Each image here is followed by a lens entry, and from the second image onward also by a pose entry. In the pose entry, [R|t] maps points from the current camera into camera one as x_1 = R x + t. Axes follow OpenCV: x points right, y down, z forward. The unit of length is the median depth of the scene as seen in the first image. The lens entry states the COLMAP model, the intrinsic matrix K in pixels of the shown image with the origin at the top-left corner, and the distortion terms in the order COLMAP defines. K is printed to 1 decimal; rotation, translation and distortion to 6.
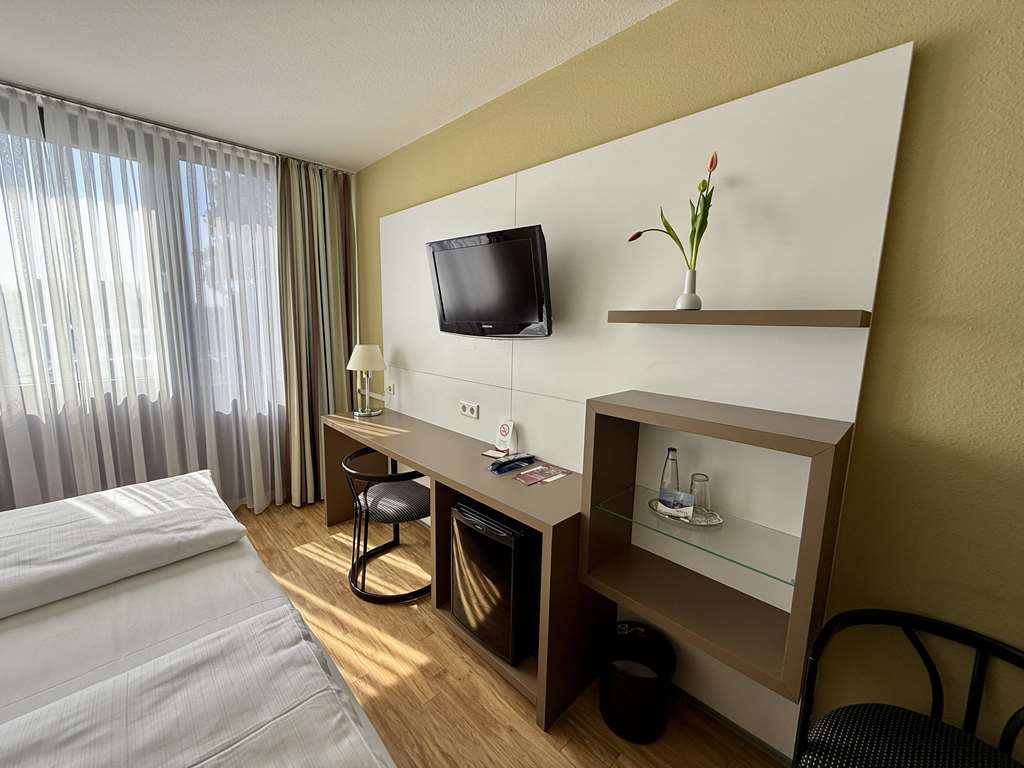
lens RADIAL K [[412.4, 0, 489.8], [0, 412.4, 386.2], [0, 0, 1]] dist [0.016151, -0.000370]
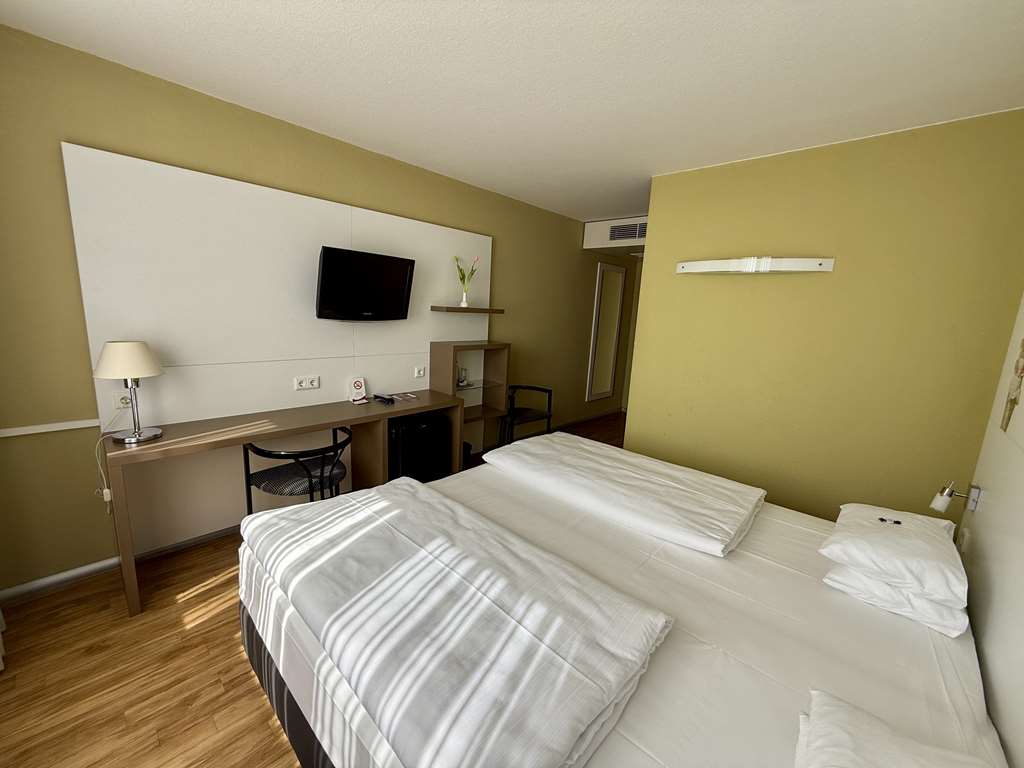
lens RADIAL K [[412.4, 0, 513.4], [0, 412.4, 384.7], [0, 0, 1]] dist [0.016151, -0.000370]
pose [[-0.066775, -0.208236, 0.975796, -1.766742], [0.109514, 0.970541, 0.214609, -0.180895], [-0.991740, 0.121194, -0.042003, 0.648344]]
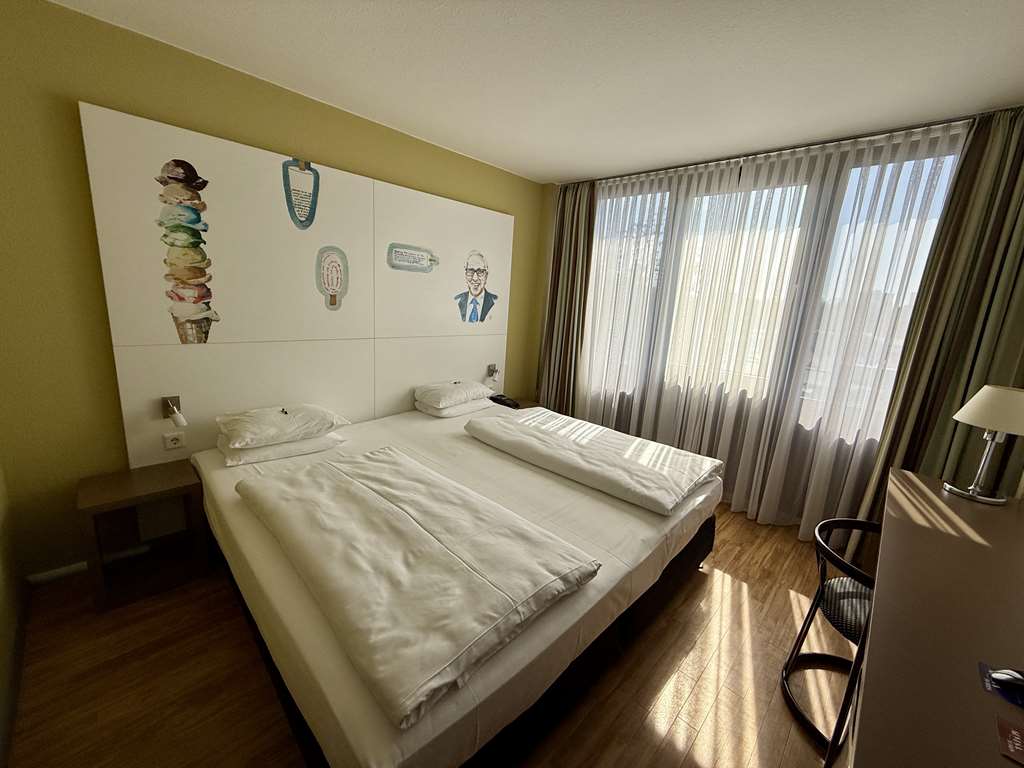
lens RADIAL K [[412.4, 0, 529.5], [0, 412.4, 390.4], [0, 0, 1]] dist [0.016151, -0.000370]
pose [[0.087208, 0.209908, -0.973824, 0.401959], [-0.227199, 0.955976, 0.185715, -0.089153], [0.969936, 0.205057, 0.131059, 0.395068]]
